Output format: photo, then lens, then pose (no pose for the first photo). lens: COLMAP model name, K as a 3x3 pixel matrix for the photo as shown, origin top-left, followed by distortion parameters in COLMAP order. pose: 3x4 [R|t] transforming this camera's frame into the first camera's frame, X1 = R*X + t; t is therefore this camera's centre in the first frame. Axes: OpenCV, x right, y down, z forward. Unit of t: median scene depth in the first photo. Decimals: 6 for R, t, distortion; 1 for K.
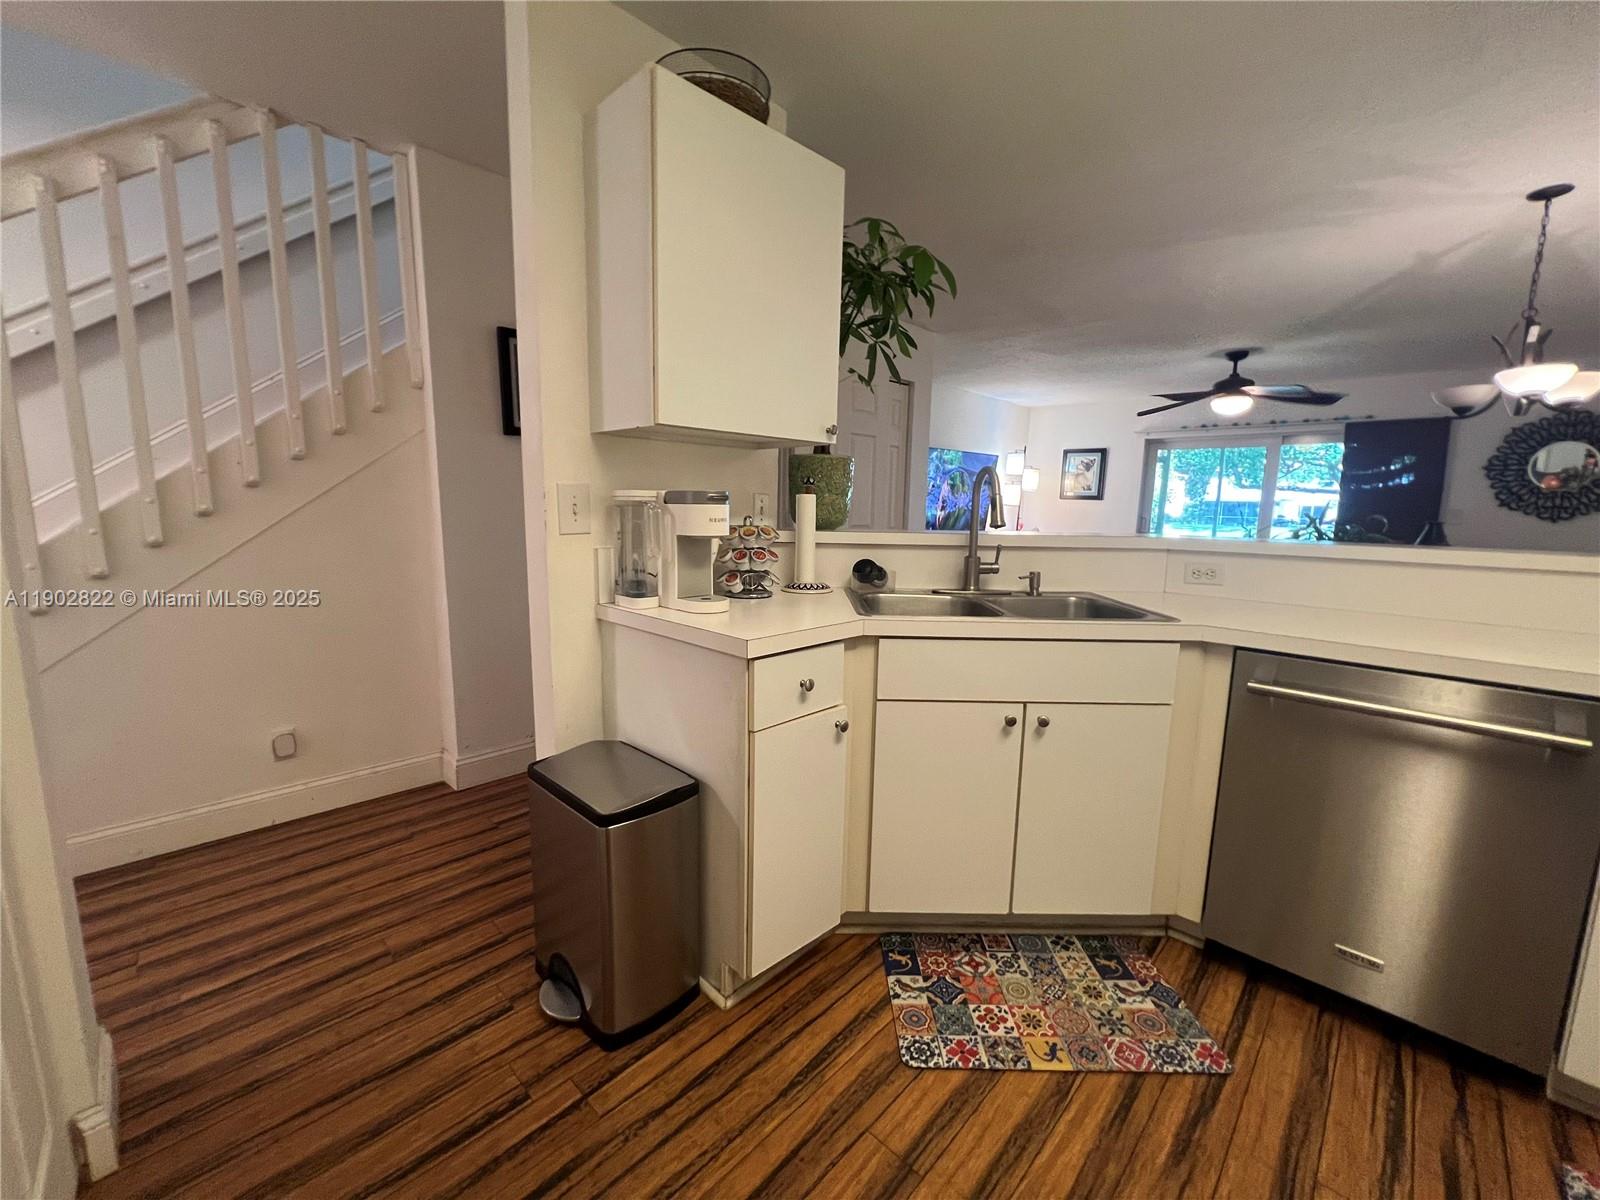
lens RADIAL K [[646.5, 0, 799.3], [0, 646.5, 596.8], [0, 0, 1]] dist [-0.001161, 0.000690]
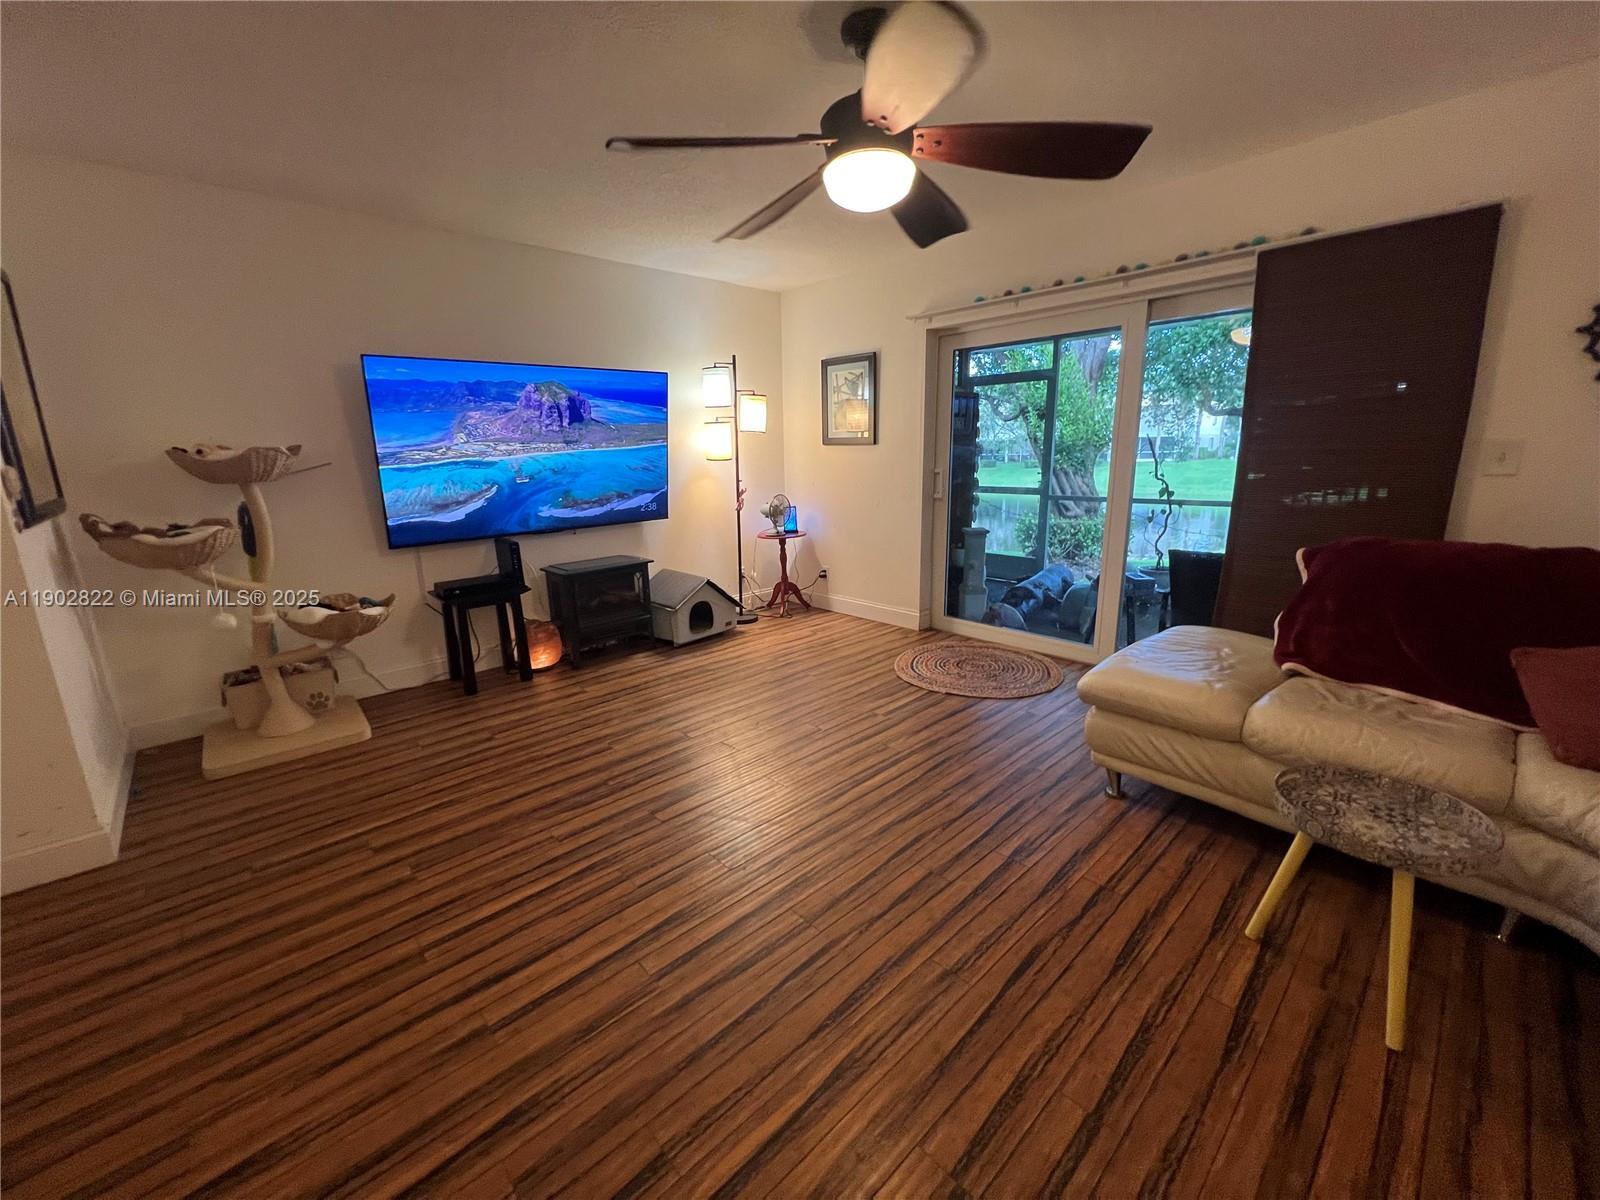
lens RADIAL K [[643.3, 0, 803.0], [0, 643.3, 597.9], [0, 0, 1]] dist [0.000359, -0.000202]
pose [[0.997966, -0.027213, -0.057651, 1.932564], [0.031635, 0.996511, 0.077230, -0.262008], [0.055348, -0.078897, 0.995345, 1.825544]]
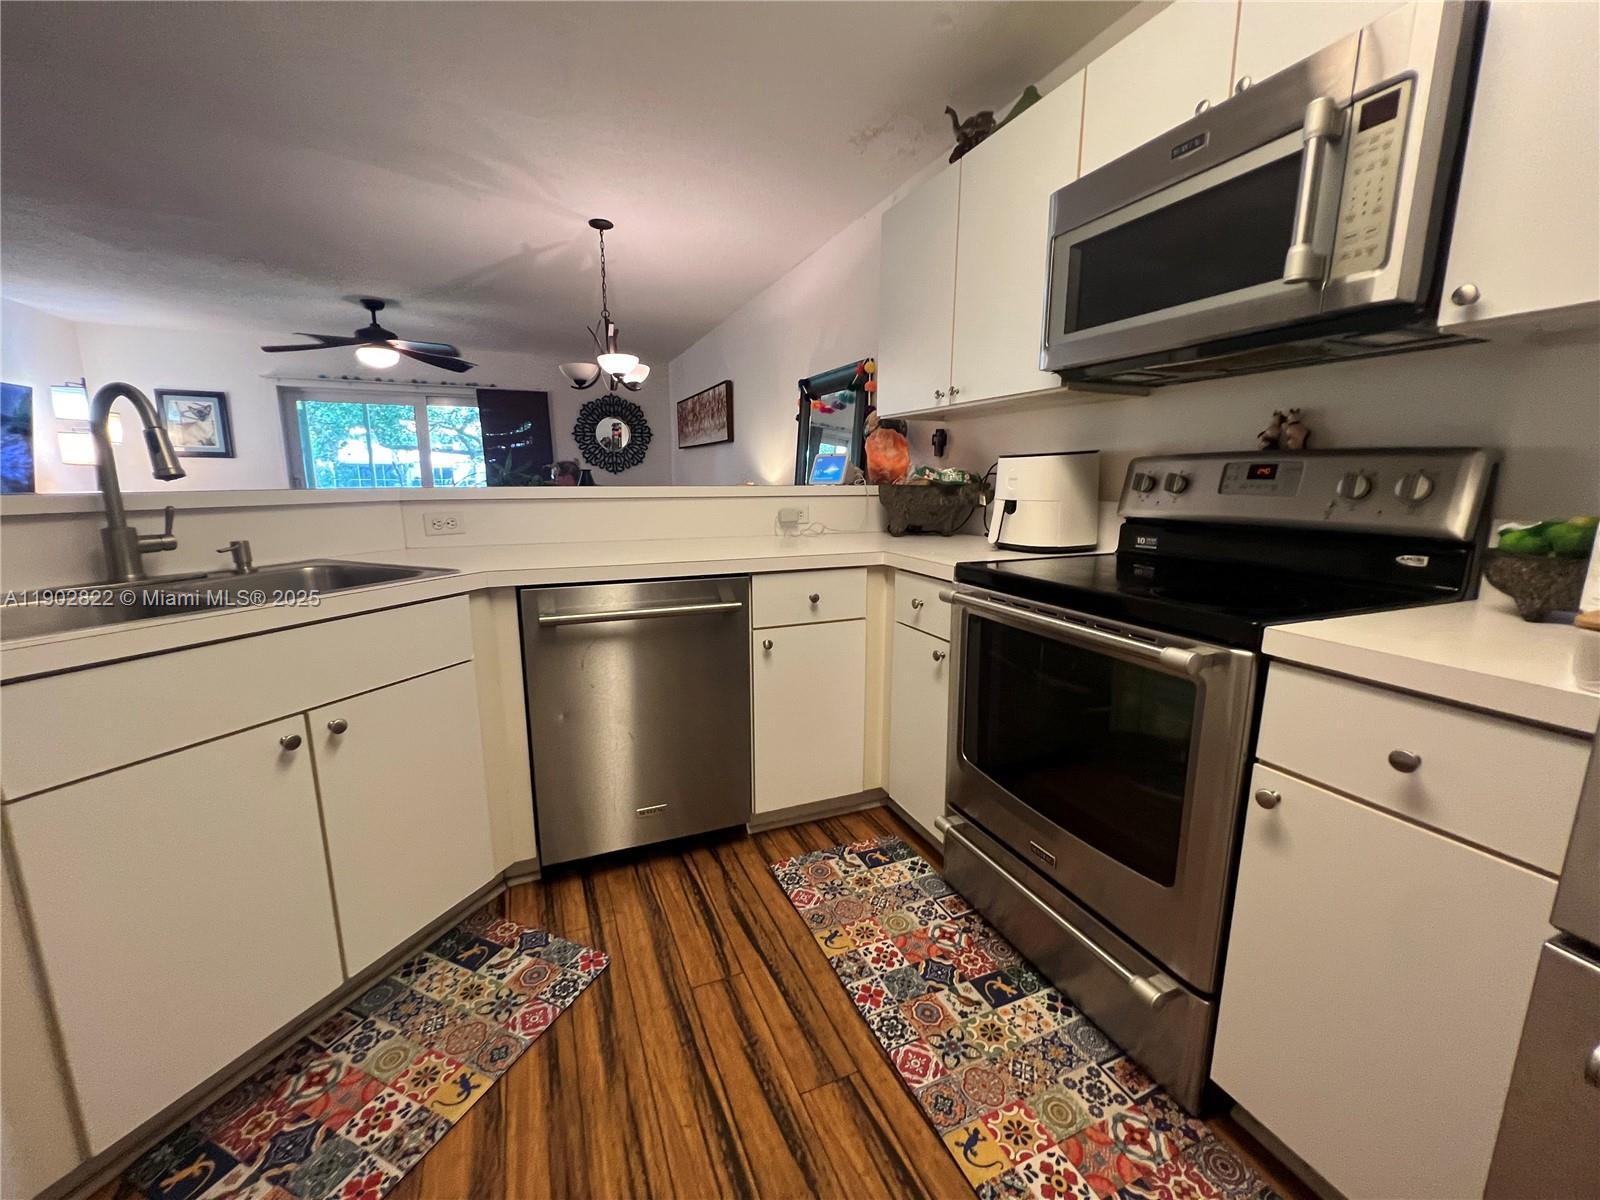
lens RADIAL K [[646.5, 0, 799.3], [0, 646.5, 596.8], [0, 0, 1]] dist [-0.001161, 0.000690]
pose [[0.391442, -0.188134, 0.900766, -0.070058], [0.138227, 0.979792, 0.144571, 0.005993], [-0.909762, 0.067918, 0.409537, 0.168803]]
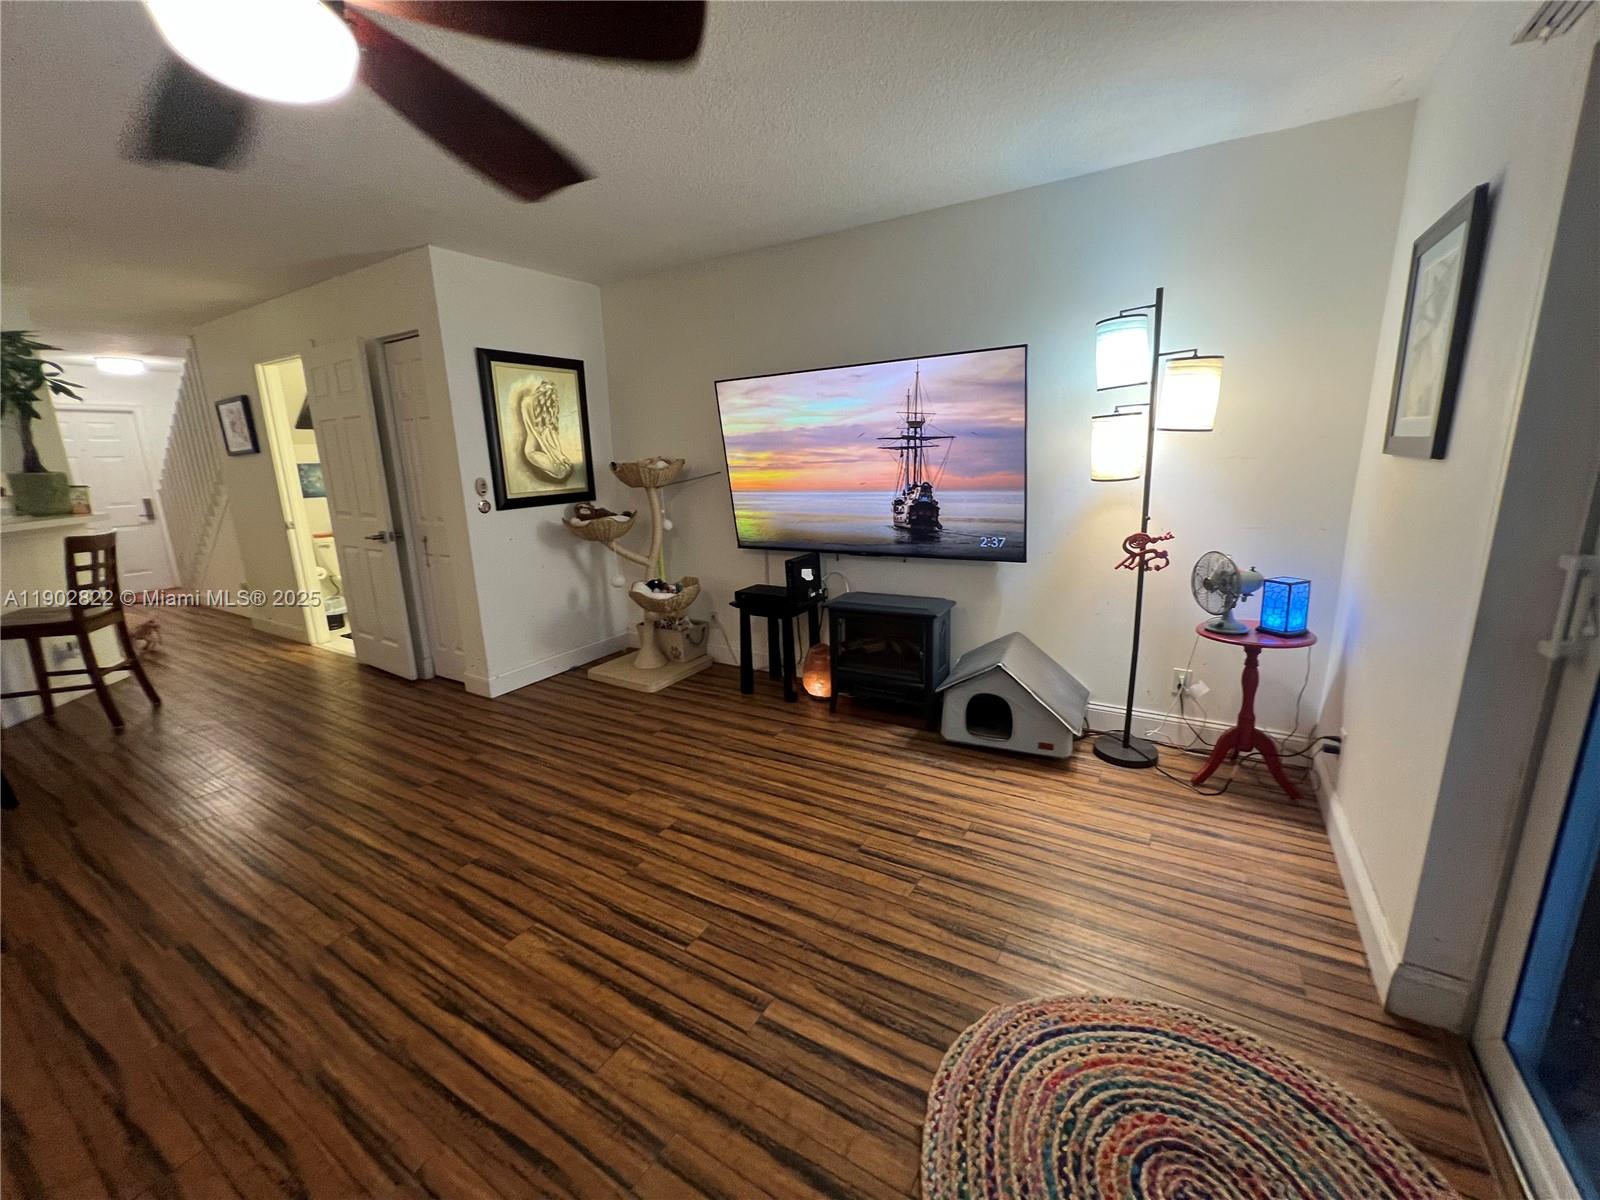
lens RADIAL K [[644.0, 0, 795.0], [0, 644.0, 598.1], [0, 0, 1]] dist [-0.000349, 0.000170]
pose [[0.217334, 0.189643, -0.957497, 2.804062], [-0.110247, 0.979437, 0.168965, -0.528637], [0.969851, 0.068839, 0.233772, 3.381933]]
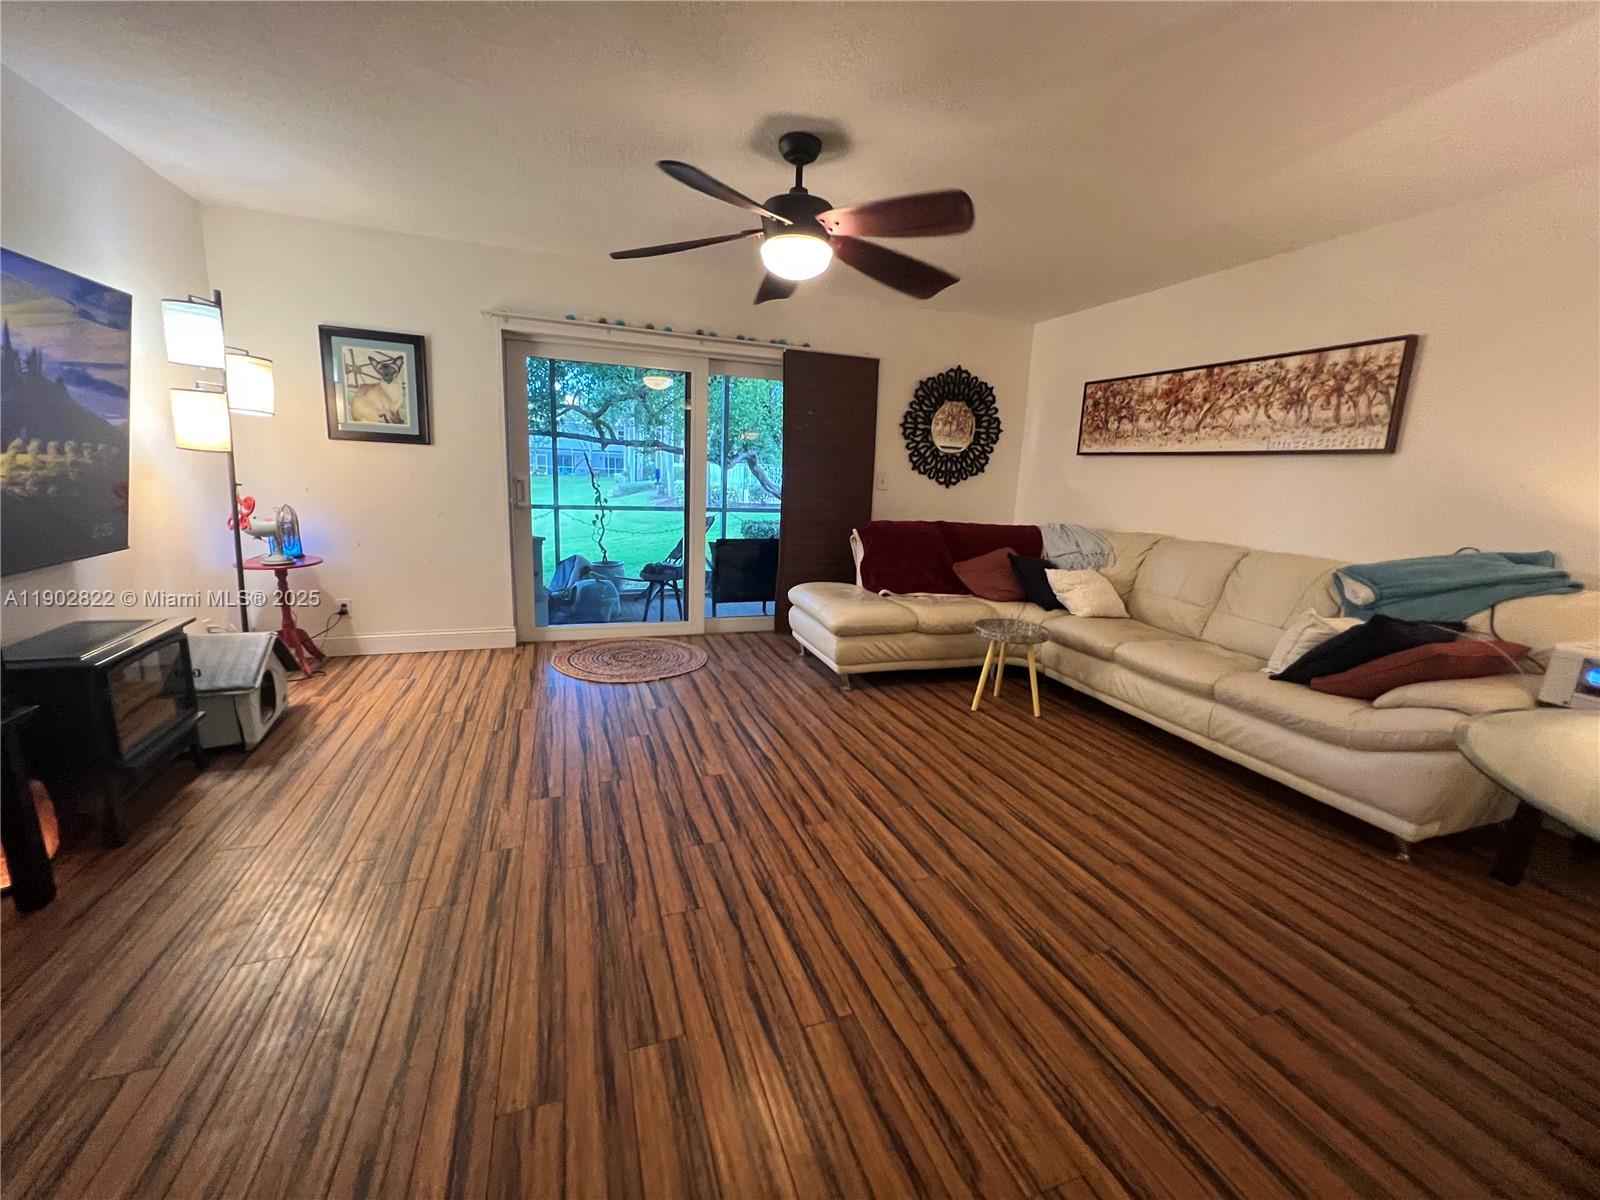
lens RADIAL K [[636.0, 0, 800.0], [0, 636.0, 600.0], [0, 0, 1]] dist [-0.003454, -0.000201]
pose [[0.434852, -0.180352, 0.882257, 0.622980], [0.097134, 0.983417, 0.153155, -0.355247], [-0.895248, 0.019098, 0.445159, 2.372470]]
